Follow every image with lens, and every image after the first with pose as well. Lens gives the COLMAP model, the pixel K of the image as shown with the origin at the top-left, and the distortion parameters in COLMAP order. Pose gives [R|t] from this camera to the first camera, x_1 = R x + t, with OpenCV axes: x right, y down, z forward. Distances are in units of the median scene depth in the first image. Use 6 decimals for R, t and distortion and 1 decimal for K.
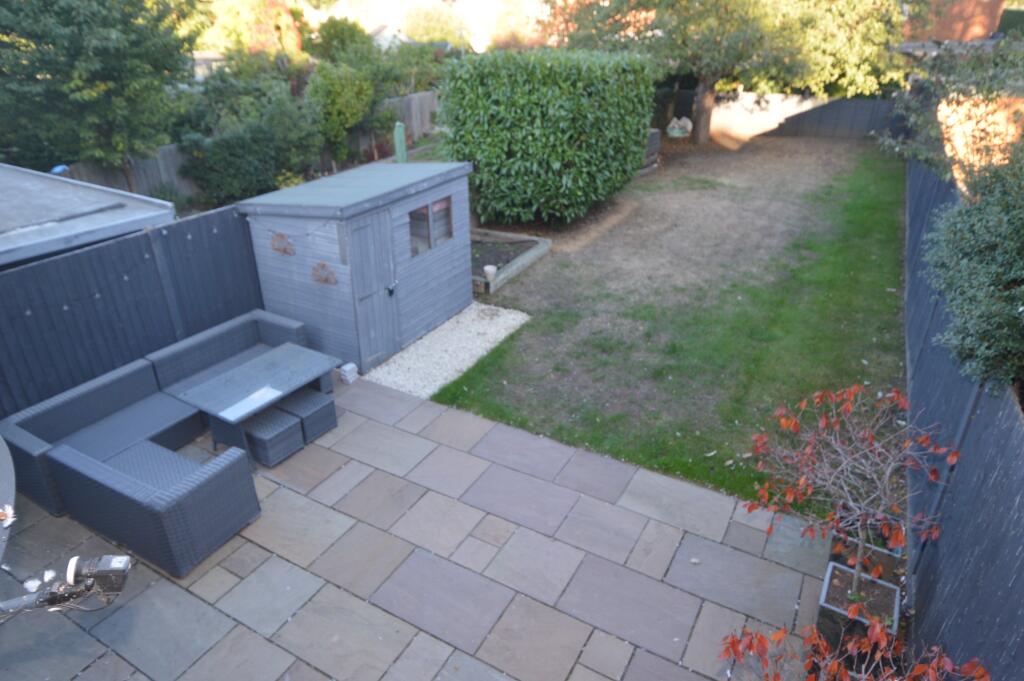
lens RADIAL K [[645.6, 0, 511.1], [0, 645.6, 338.6], [0, 0, 1]] dist [-0.008135, 0.002878]
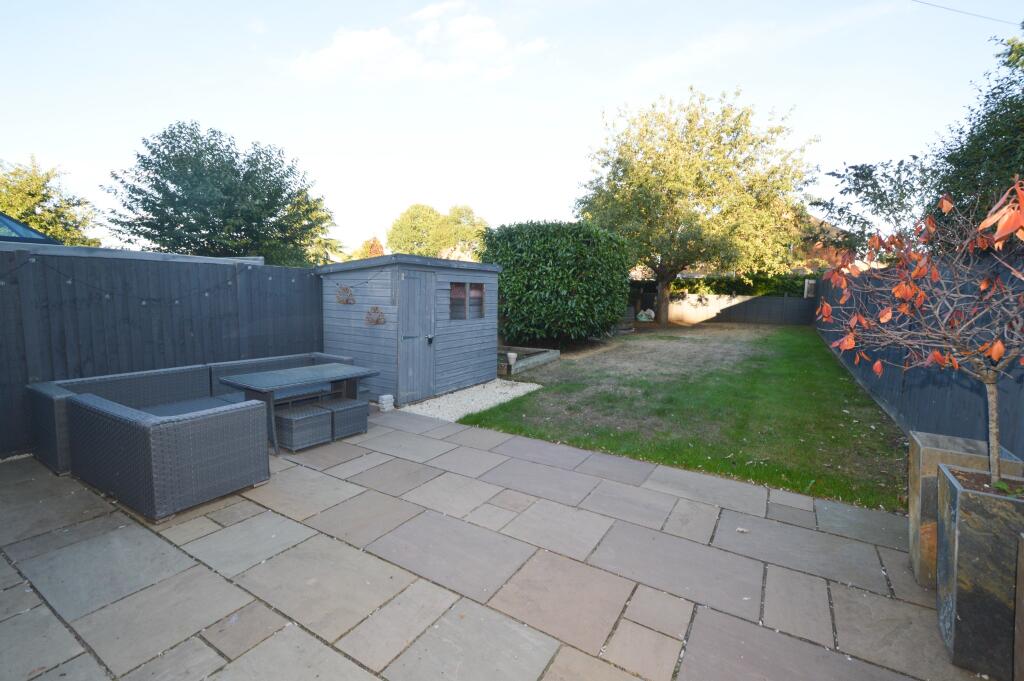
lens RADIAL K [[452.5, 0, 515.1], [0, 452.5, 340.5], [0, 0, 1]] dist [0.001722, -0.001561]
pose [[0.999400, 0.027229, -0.021427, -0.010645], [-0.032975, 0.937332, -0.346875, 0.213250], [0.010639, 0.347373, 0.937667, 0.215323]]
